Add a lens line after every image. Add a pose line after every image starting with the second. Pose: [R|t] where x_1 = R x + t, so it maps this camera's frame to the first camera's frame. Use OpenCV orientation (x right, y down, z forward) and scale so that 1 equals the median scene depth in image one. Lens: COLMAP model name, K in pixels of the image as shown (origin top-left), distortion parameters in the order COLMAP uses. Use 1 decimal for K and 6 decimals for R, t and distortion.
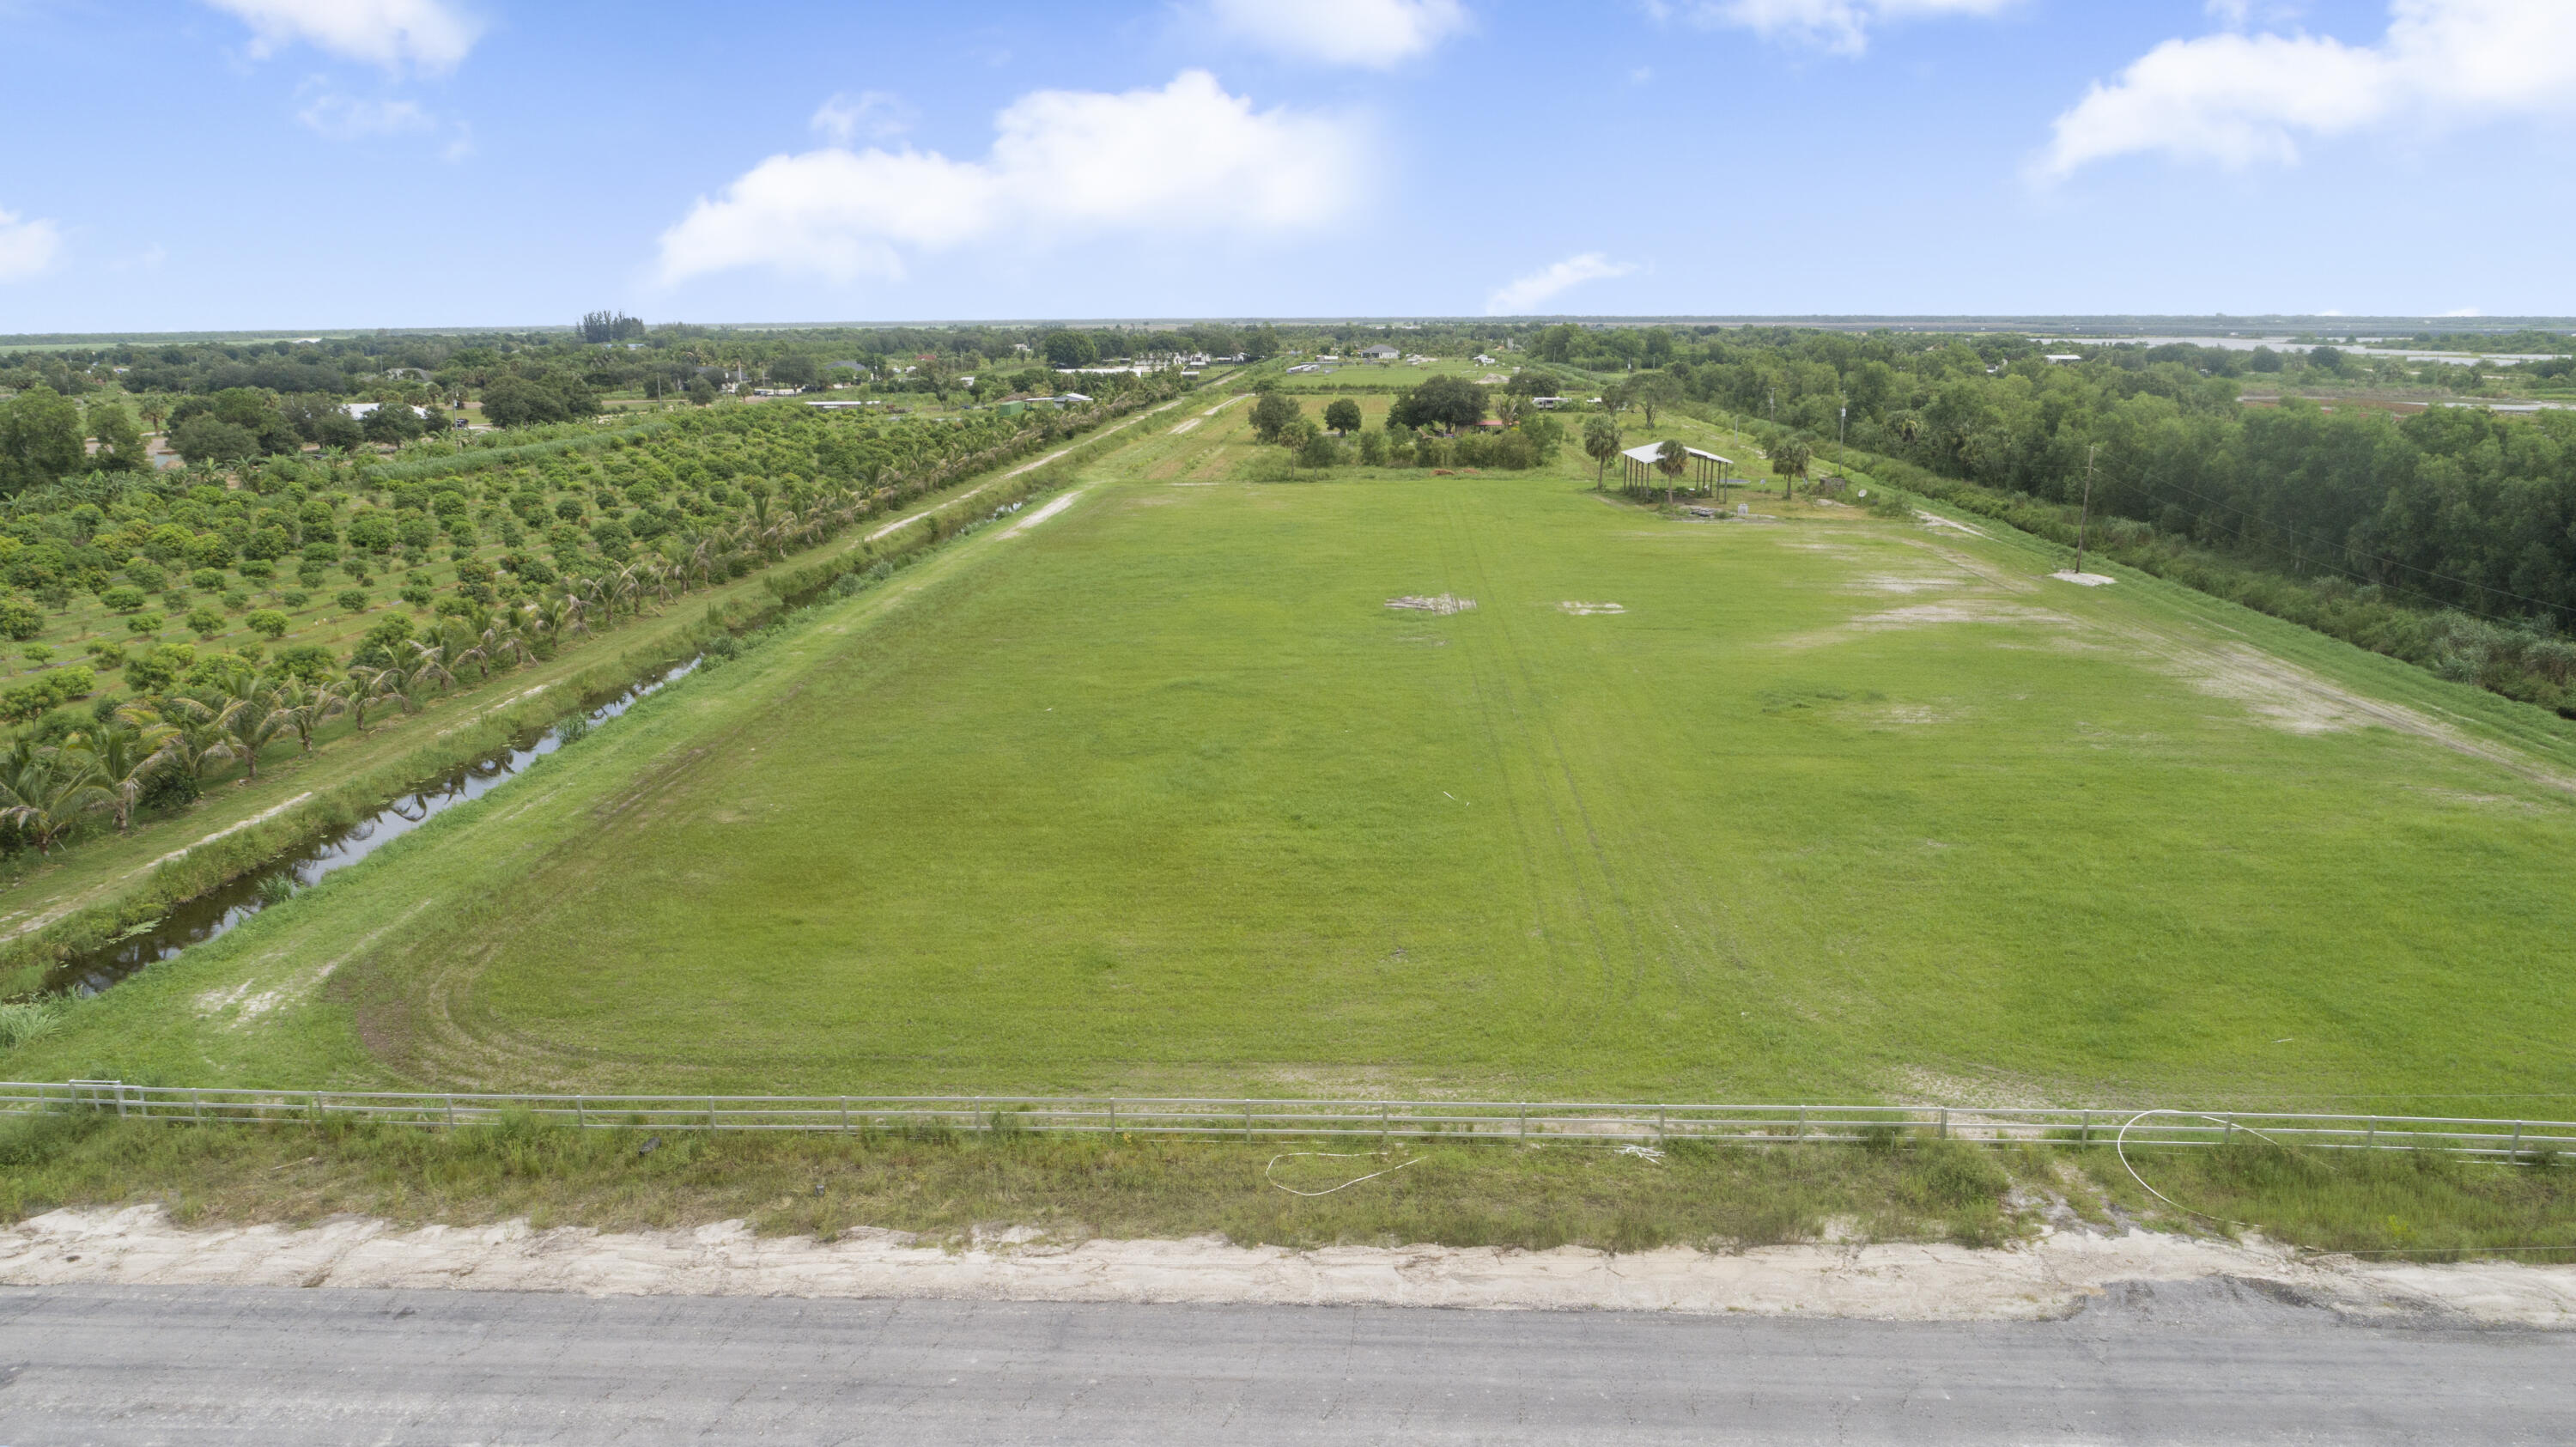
lens RADIAL K [[1726.4, 0, 1281.9], [0, 1726.4, 723.6], [0, 0, 1]] dist [-0.011908, 0.000124]
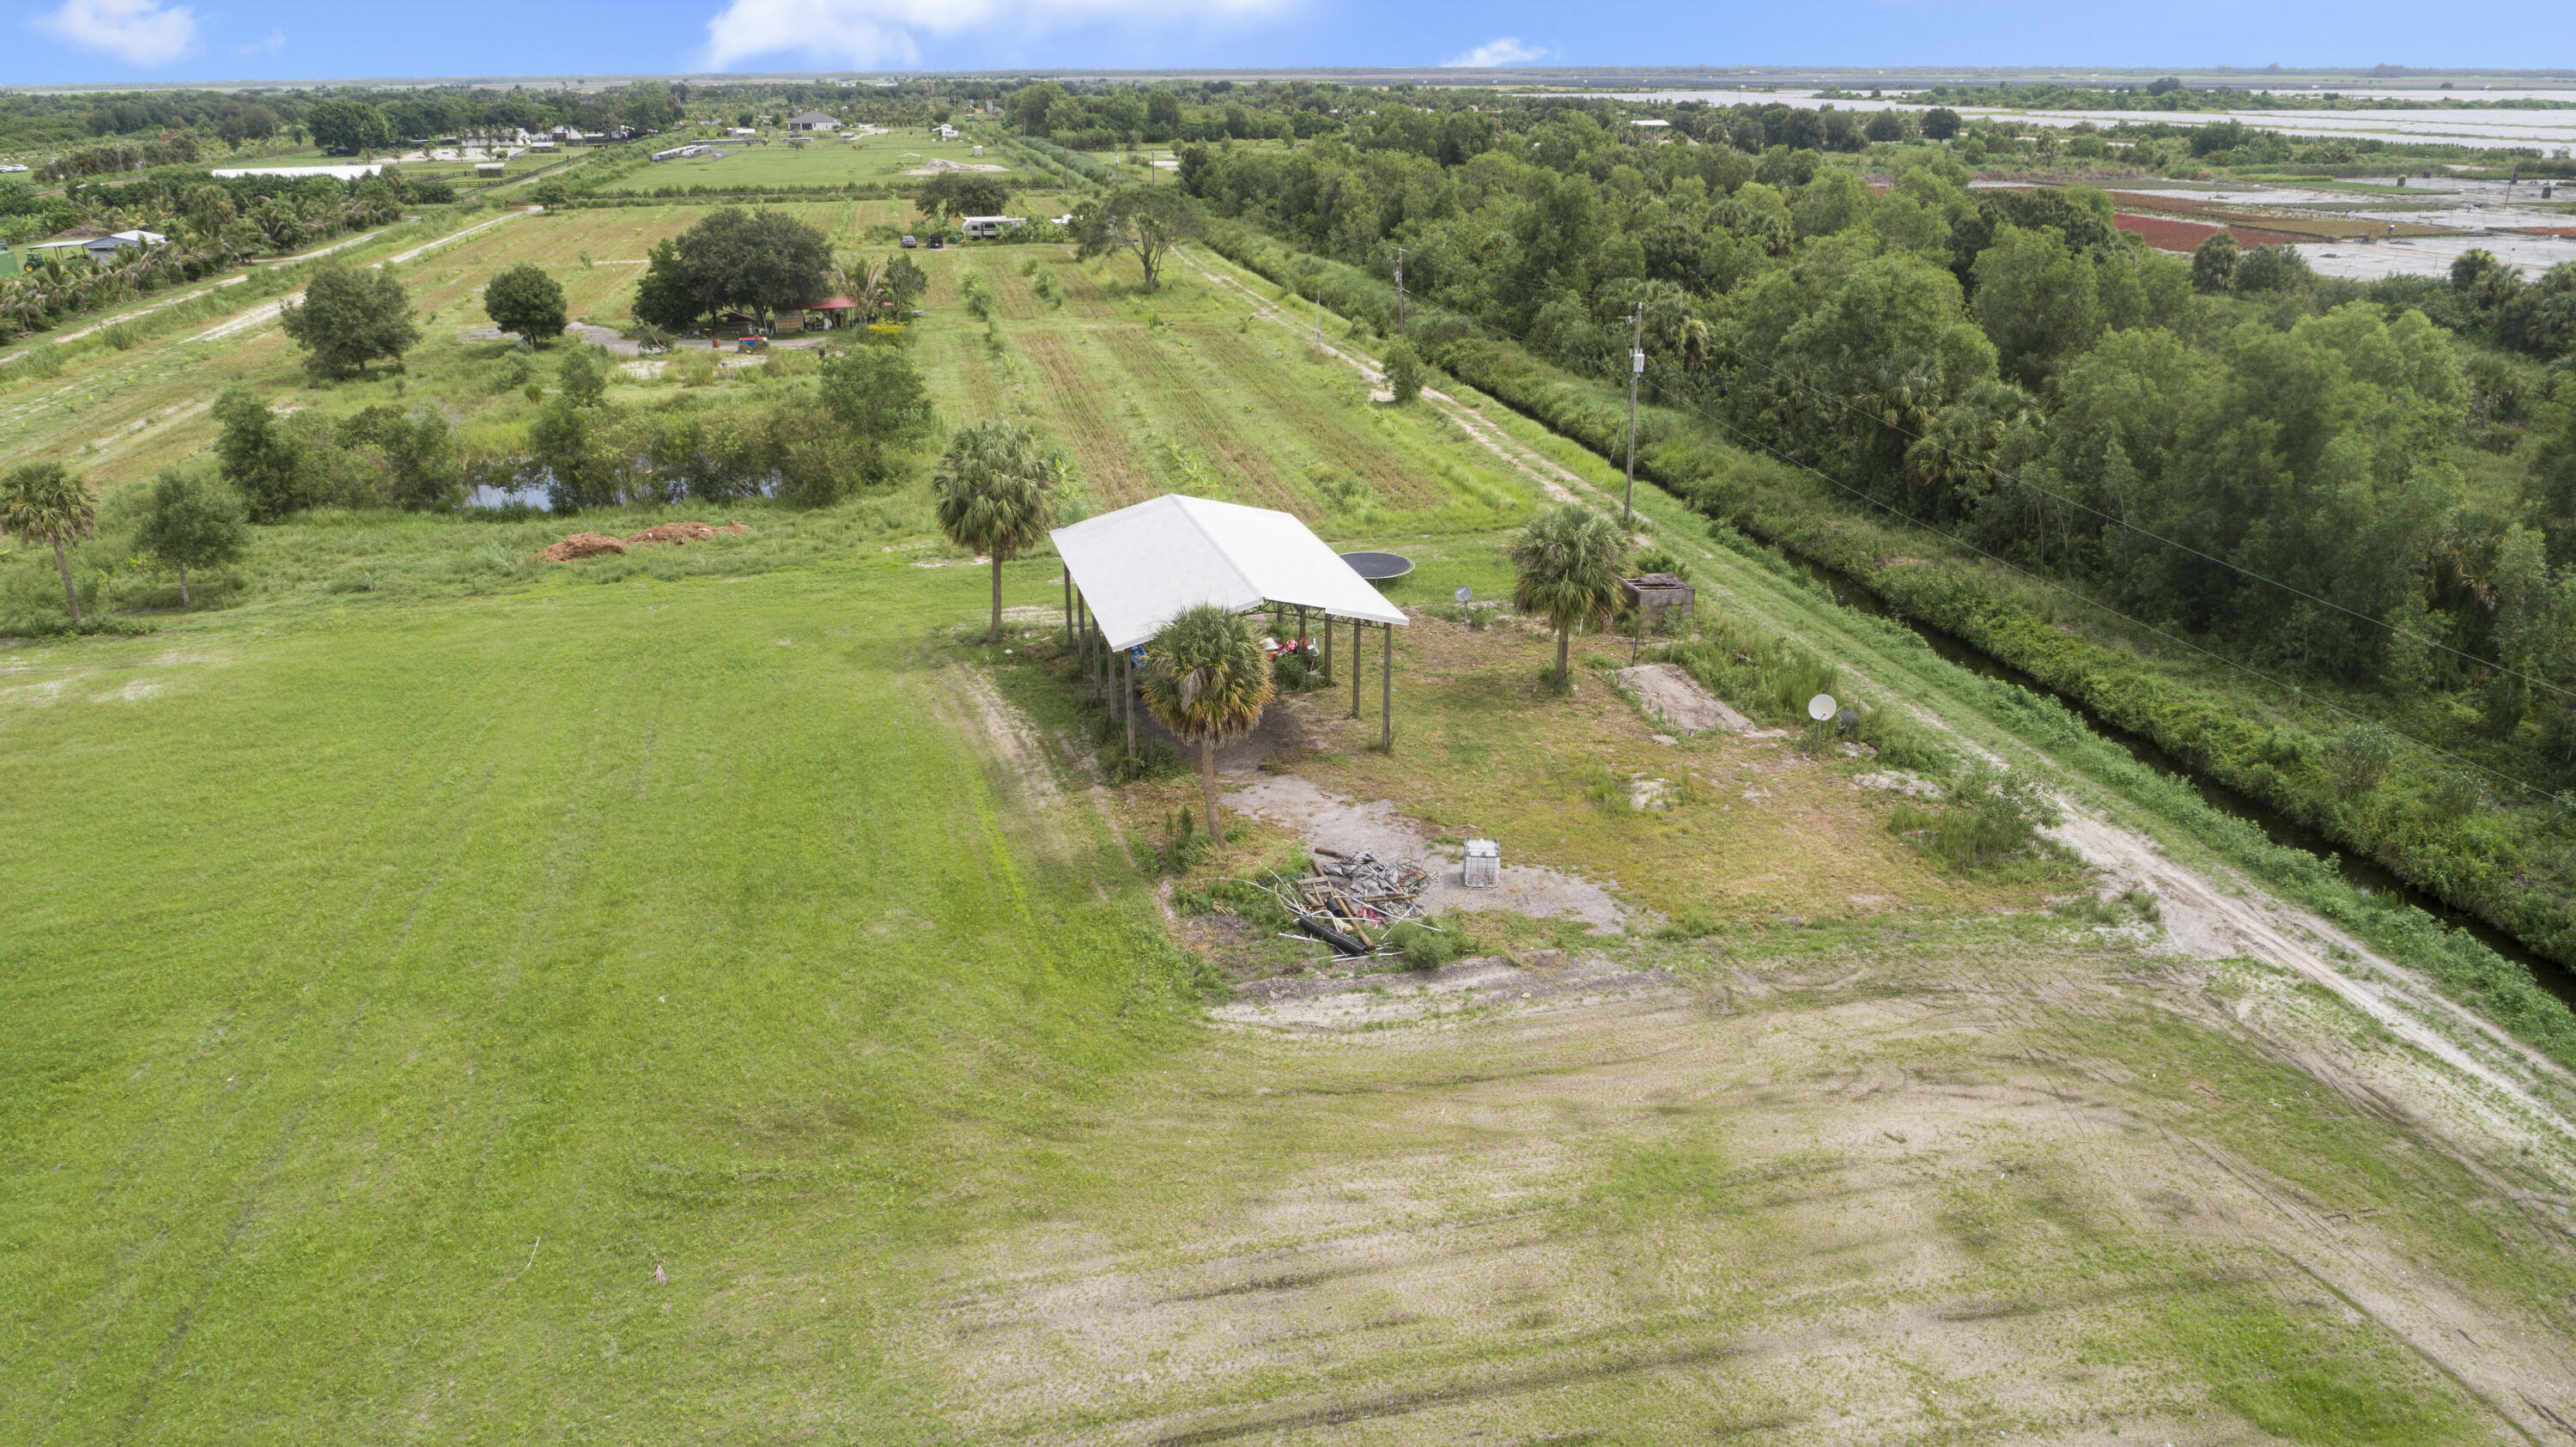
lens RADIAL K [[1726.4, 0, 1281.9], [0, 1726.4, 723.6], [0, 0, 1]] dist [-0.011908, 0.000124]
pose [[0.963019, -0.098483, 0.250789, 0.081705], [0.064860, 0.988168, 0.138984, -0.087763], [-0.261509, -0.117578, 0.958013, 0.357359]]
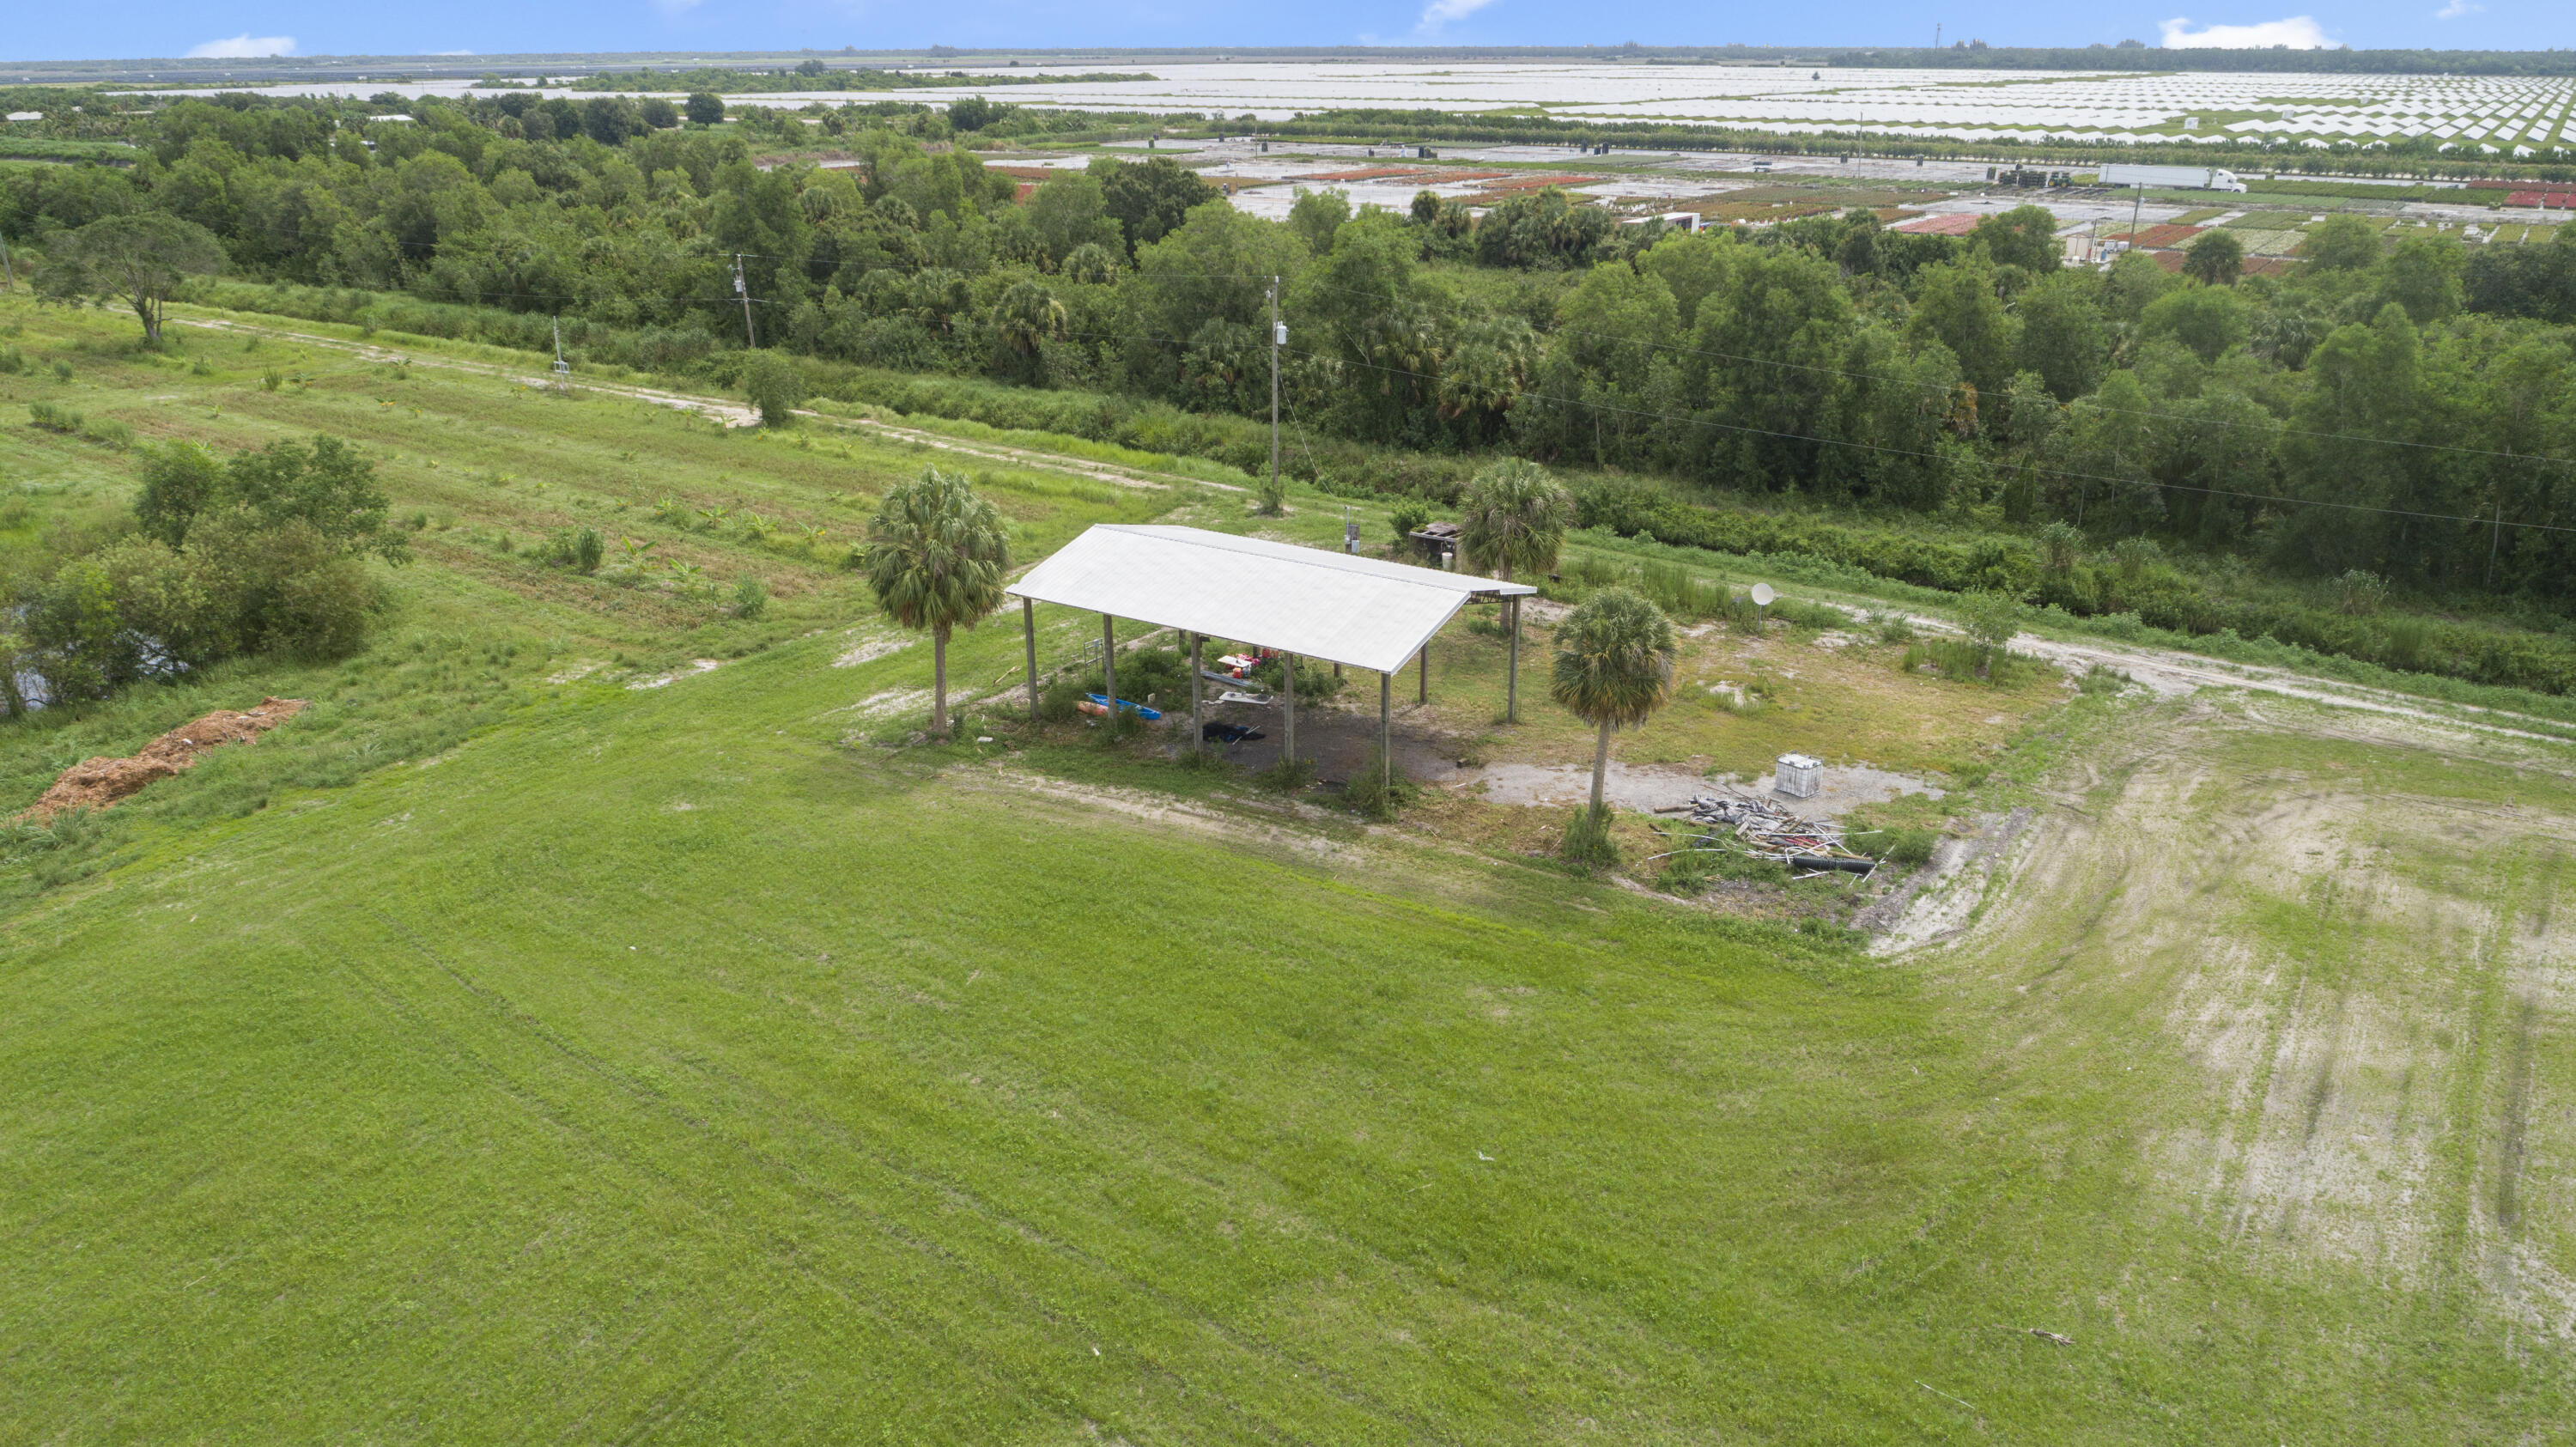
lens RADIAL K [[1726.4, 0, 1281.9], [0, 1726.4, 723.6], [0, 0, 1]] dist [-0.011908, 0.000124]
pose [[0.552454, -0.310024, 0.773744, -0.002568], [0.200586, 0.950427, 0.237599, -0.104275], [-0.809049, 0.023940, 0.587254, 0.426070]]
